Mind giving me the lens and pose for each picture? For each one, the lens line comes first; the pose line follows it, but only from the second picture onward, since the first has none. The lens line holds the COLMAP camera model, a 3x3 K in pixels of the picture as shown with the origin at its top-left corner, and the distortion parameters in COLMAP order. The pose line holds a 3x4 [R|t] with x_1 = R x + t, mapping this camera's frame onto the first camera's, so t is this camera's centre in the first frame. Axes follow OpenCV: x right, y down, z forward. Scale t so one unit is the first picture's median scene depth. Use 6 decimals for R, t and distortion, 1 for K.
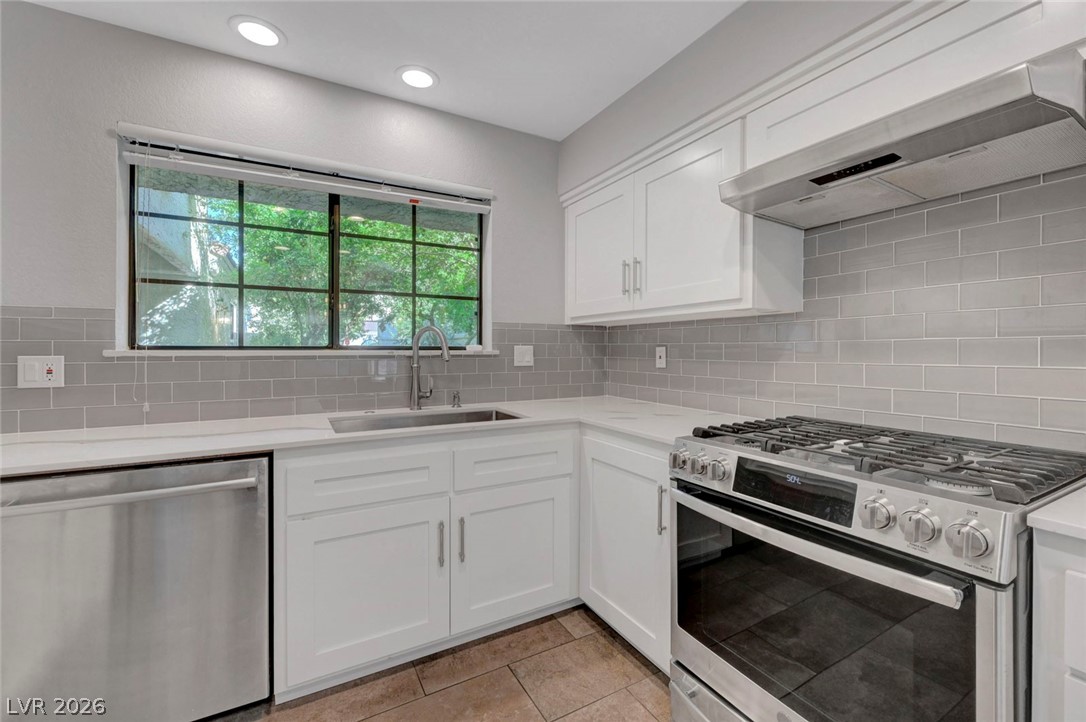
lens RADIAL K [[434.3, 0, 523.2], [0, 434.3, 362.4], [0, 0, 1]] dist [-0.000365, 0.000358]
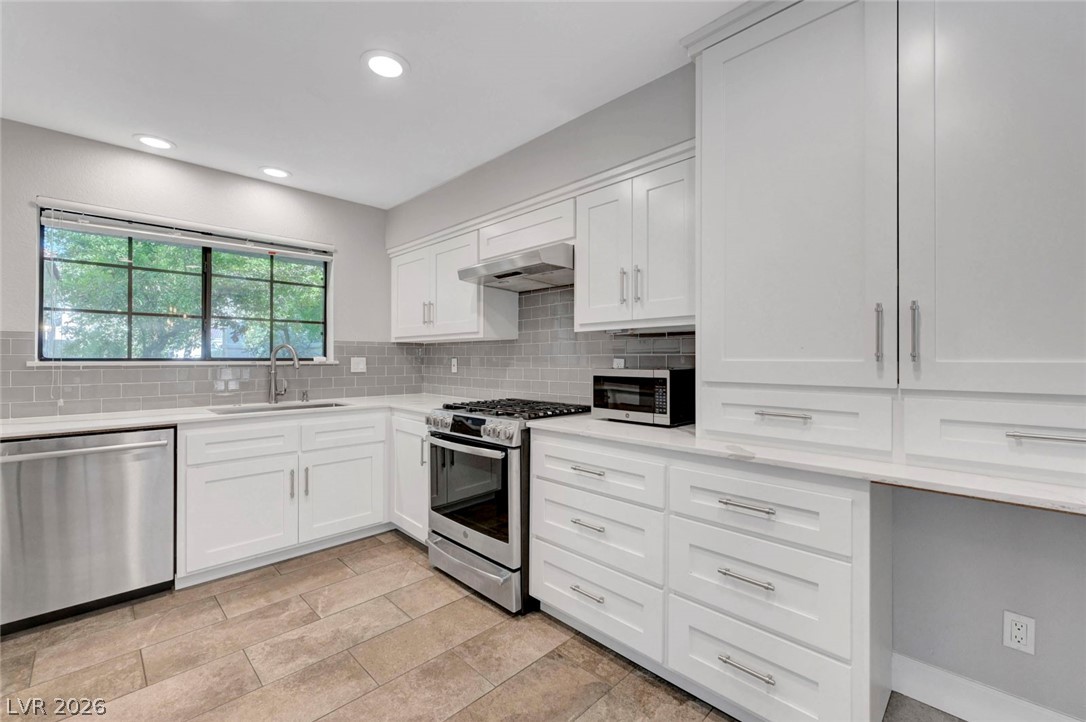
lens RADIAL K [[446.9, 0, 509.0], [0, 446.9, 362.6], [0, 0, 1]] dist [0.001237, 0.000272]
pose [[0.967522, -0.001936, 0.252780, 0.128162], [0.007044, 0.999789, -0.019305, 0.010607], [-0.252690, 0.020458, 0.967331, -0.610967]]
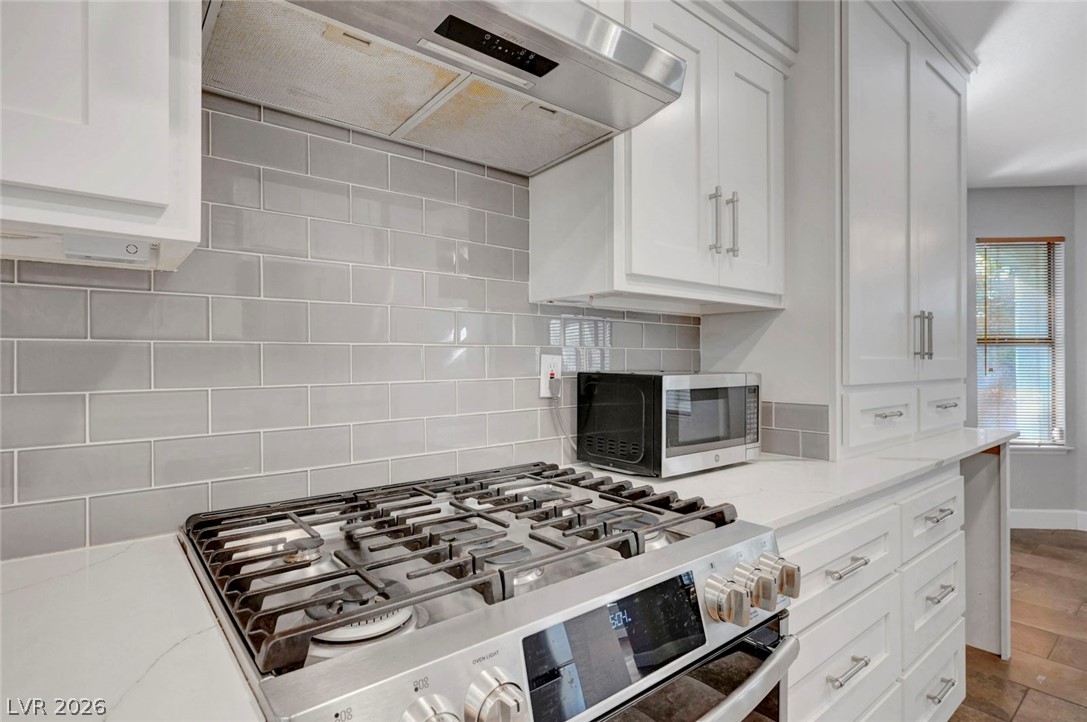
lens RADIAL K [[564.2, 0, 543.5], [0, 564.2, 361.0], [0, 0, 1]] dist [-0.000201, -0.000055]
pose [[-0.198518, -0.001182, 0.980097, 0.004979], [0.027222, 0.999607, 0.006719, -0.015472], [-0.979719, 0.028014, -0.198408, 0.622547]]
